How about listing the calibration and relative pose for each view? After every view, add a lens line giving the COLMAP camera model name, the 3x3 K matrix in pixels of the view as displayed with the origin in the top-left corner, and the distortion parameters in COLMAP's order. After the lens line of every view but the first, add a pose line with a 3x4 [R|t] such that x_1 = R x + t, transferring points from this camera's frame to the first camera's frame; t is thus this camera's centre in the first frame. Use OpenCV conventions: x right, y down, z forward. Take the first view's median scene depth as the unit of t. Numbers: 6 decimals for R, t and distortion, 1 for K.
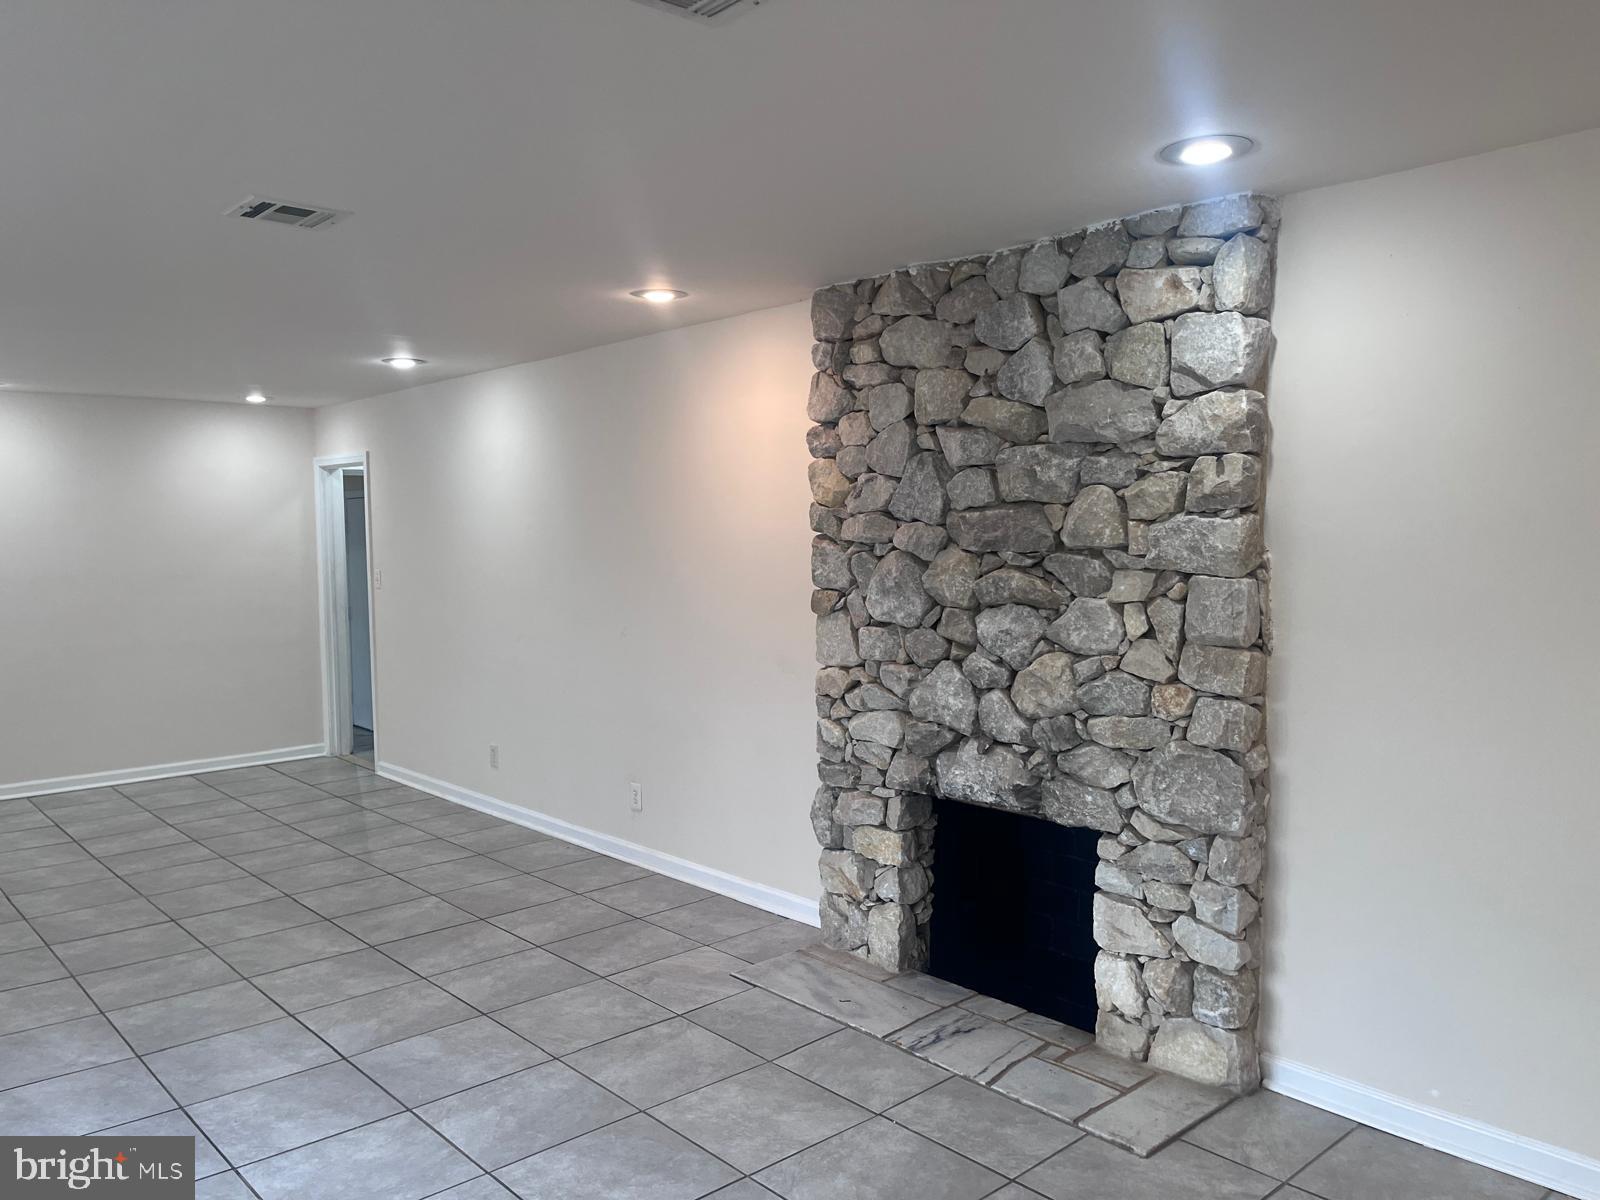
lens RADIAL K [[1217.7, 0, 801.7], [0, 1217.7, 596.4], [0, 0, 1]] dist [0.043387, -0.005269]
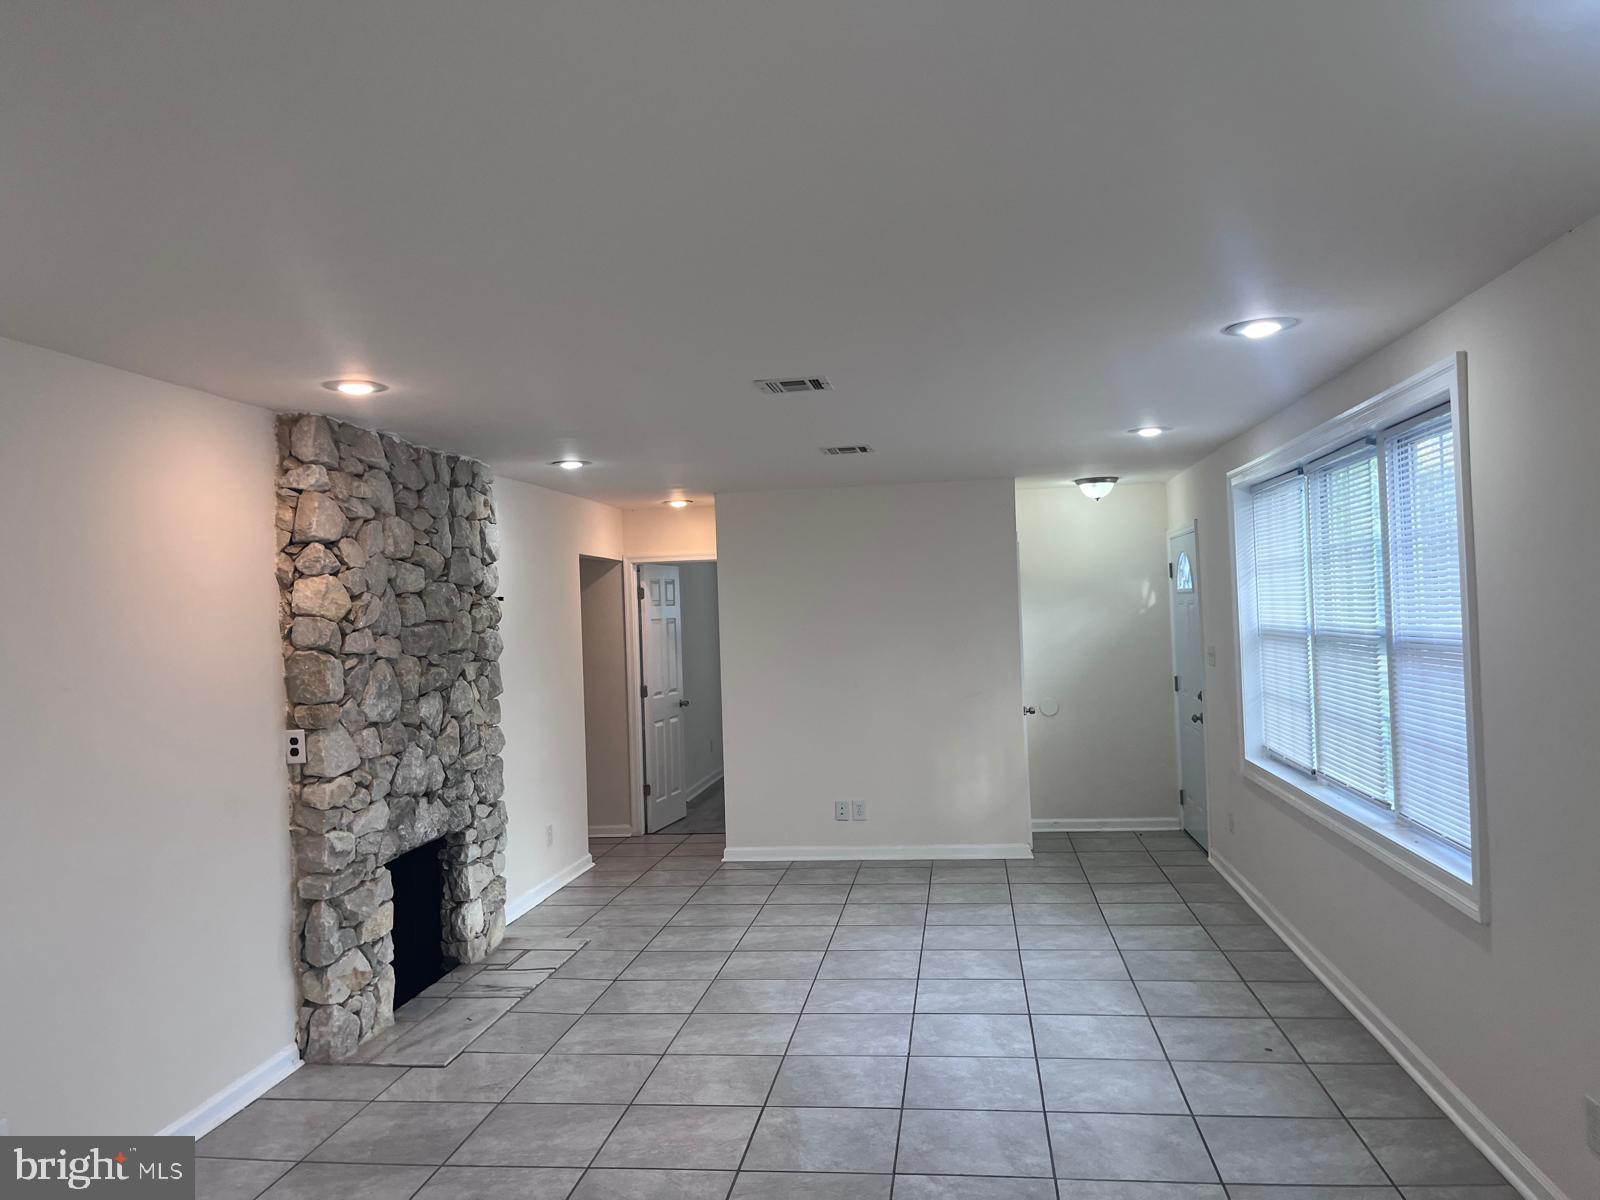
lens RADIAL K [[1217.7, 0, 808.0], [0, 1217.7, 597.2], [0, 0, 1]] dist [0.043387, -0.005269]
pose [[-0.654049, 0.049995, 0.754798, -1.245338], [0.092401, 0.995622, 0.014122, -0.086351], [-0.750787, 0.078980, -0.655805, 1.656987]]
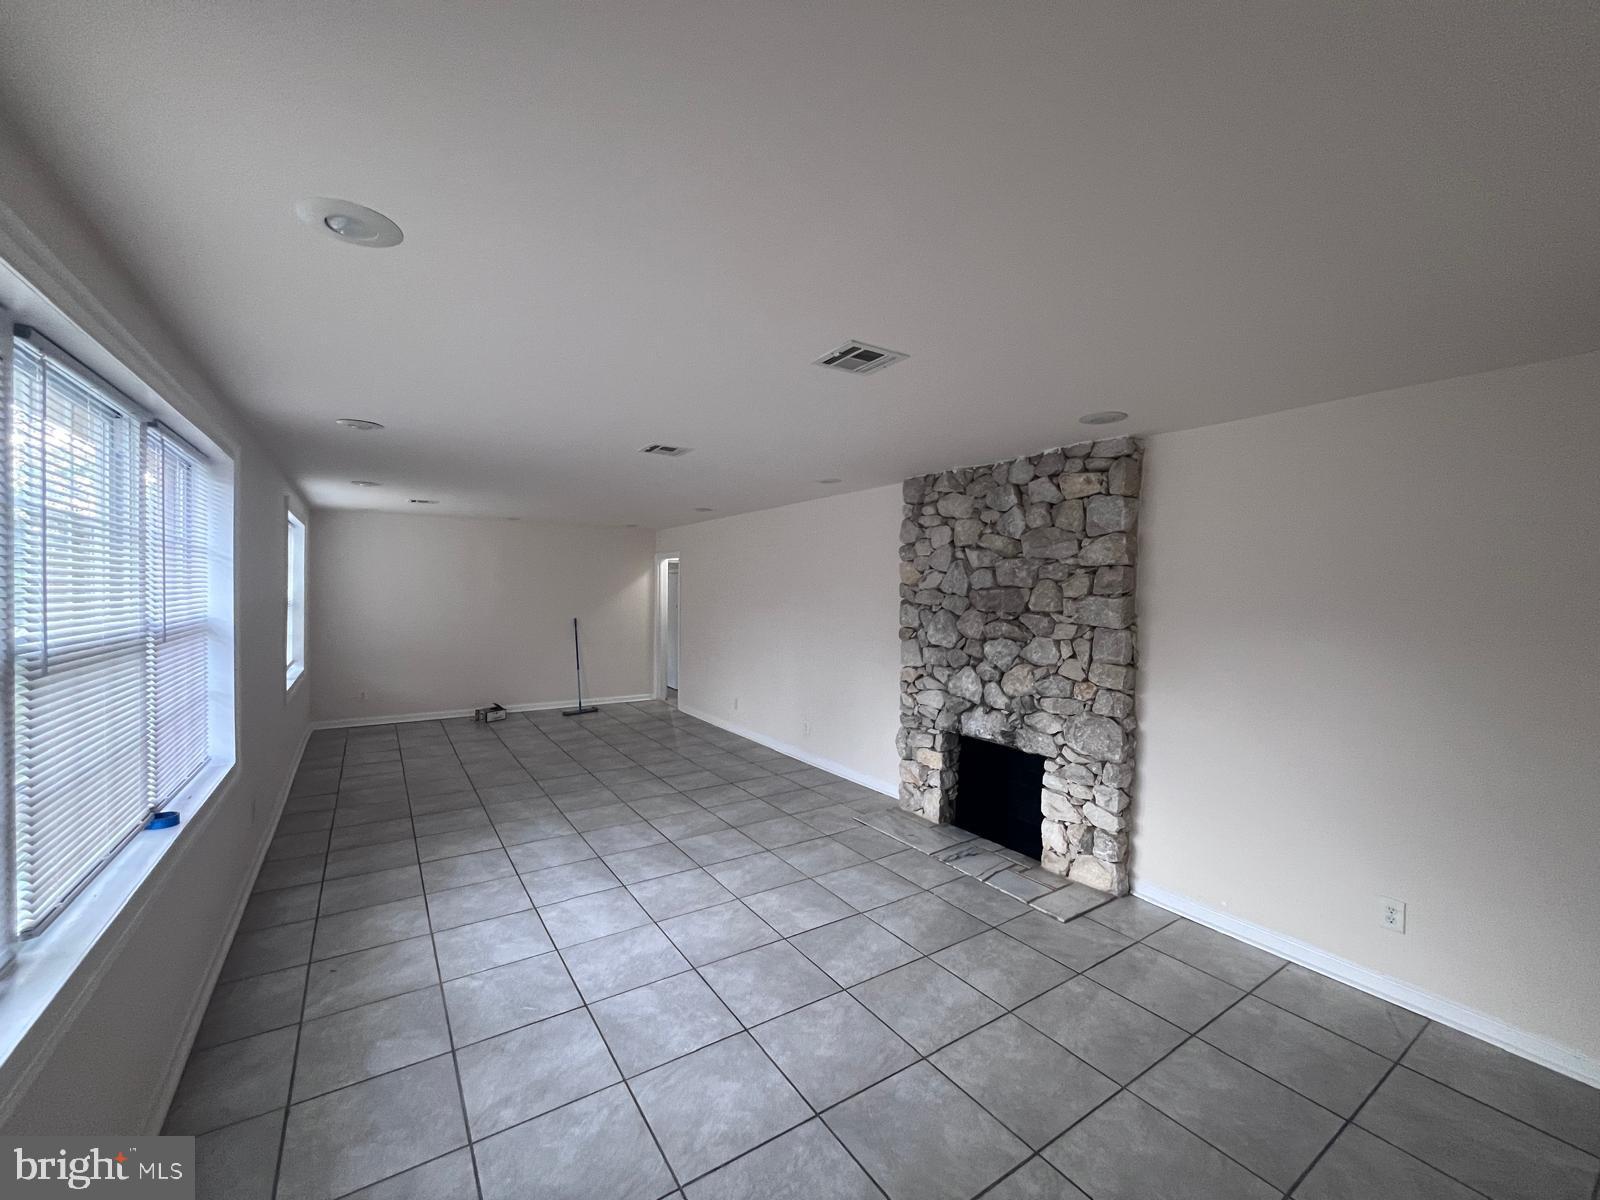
lens RADIAL K [[649.3, 0, 798.8], [0, 649.3, 600.3], [0, 0, 1]] dist [0.007107, -0.000491]
pose [[0.989492, 0.027596, -0.141930, -0.006028], [-0.033402, 0.998693, -0.038693, -0.003858], [0.140676, 0.043027, 0.989120, -0.092827]]
